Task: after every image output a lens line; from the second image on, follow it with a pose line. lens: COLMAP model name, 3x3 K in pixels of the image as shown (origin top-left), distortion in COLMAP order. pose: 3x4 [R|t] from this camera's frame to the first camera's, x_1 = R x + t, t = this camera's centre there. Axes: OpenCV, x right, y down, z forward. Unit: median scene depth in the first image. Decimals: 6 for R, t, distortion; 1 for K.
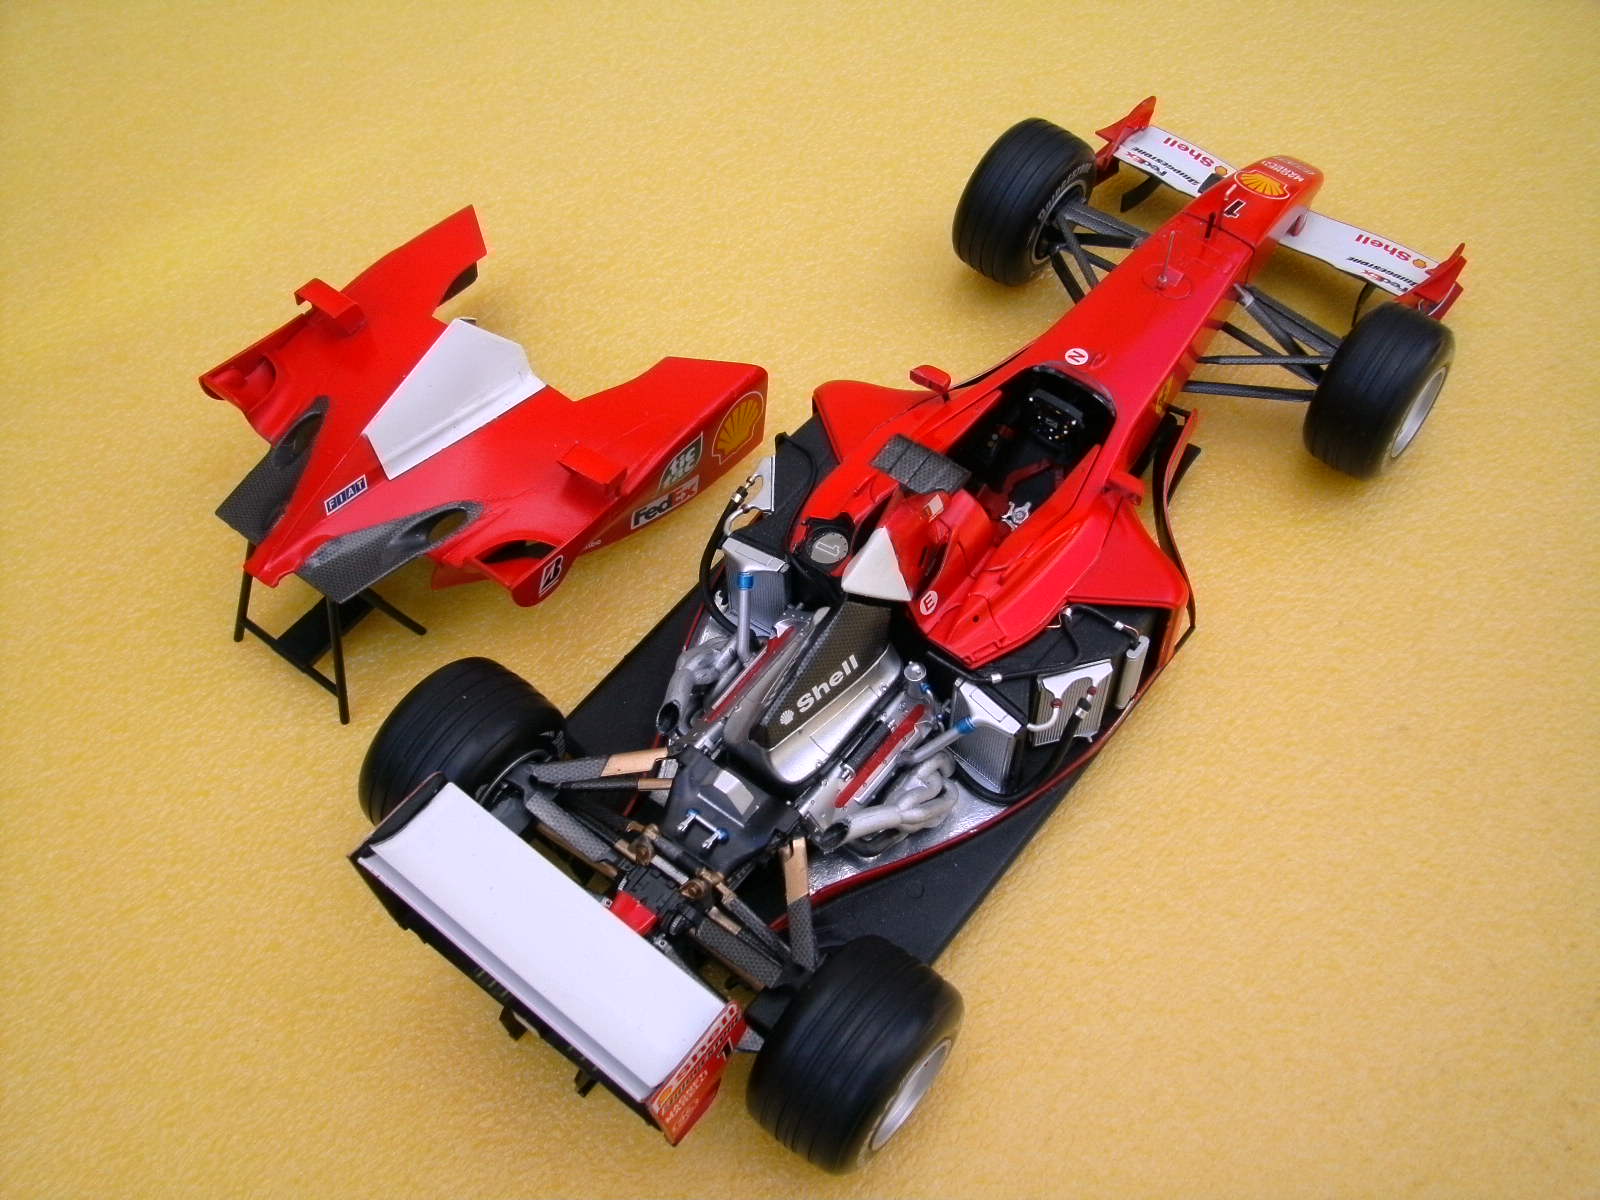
lens RADIAL K [[1615.6, 0, 800.0], [0, 1615.6, 600.0], [0, 0, 1]] dist [-0.105817, 0.015866]
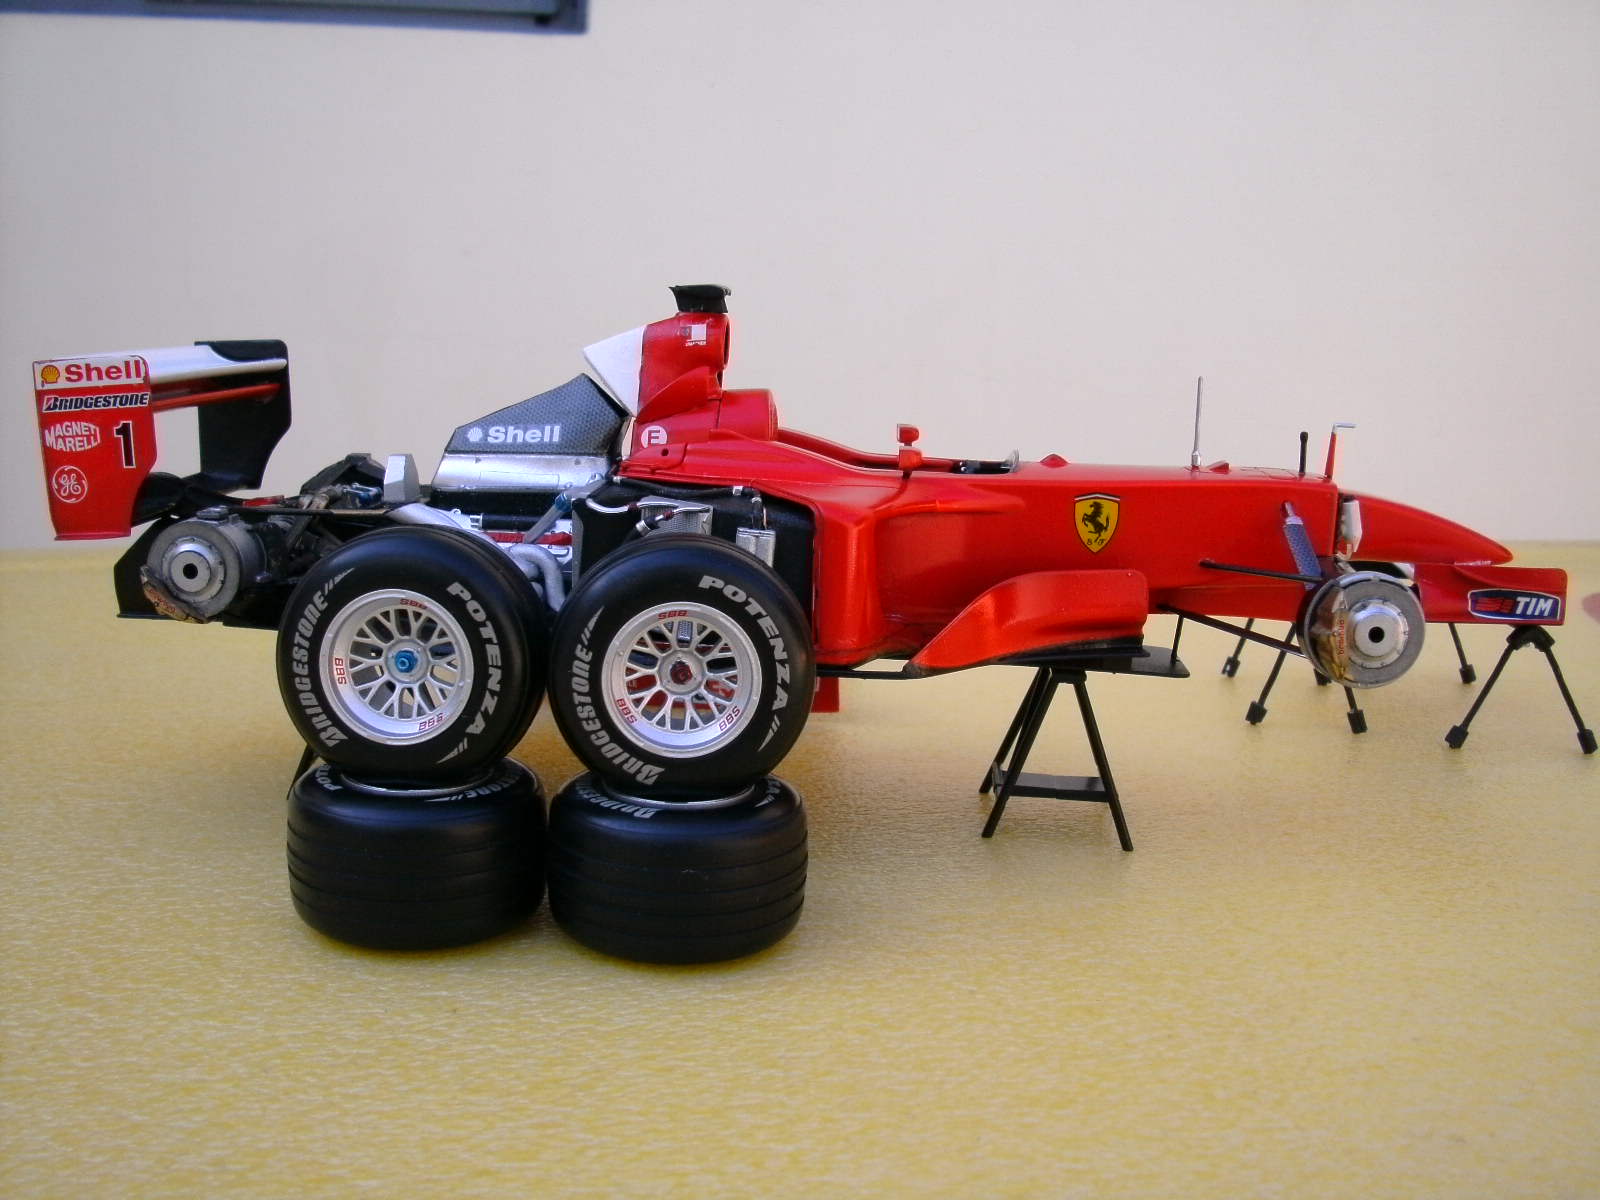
lens RADIAL K [[1608.6, 0, 800.0], [0, 1608.6, 600.0], [0, 0, 1]] dist [-0.084318, -0.011897]
pose [[0.567884, 0.194712, -0.799747, 0.912049], [-0.709802, 0.607798, -0.356037, 0.339302], [0.416760, 0.769850, 0.483366, 0.637512]]
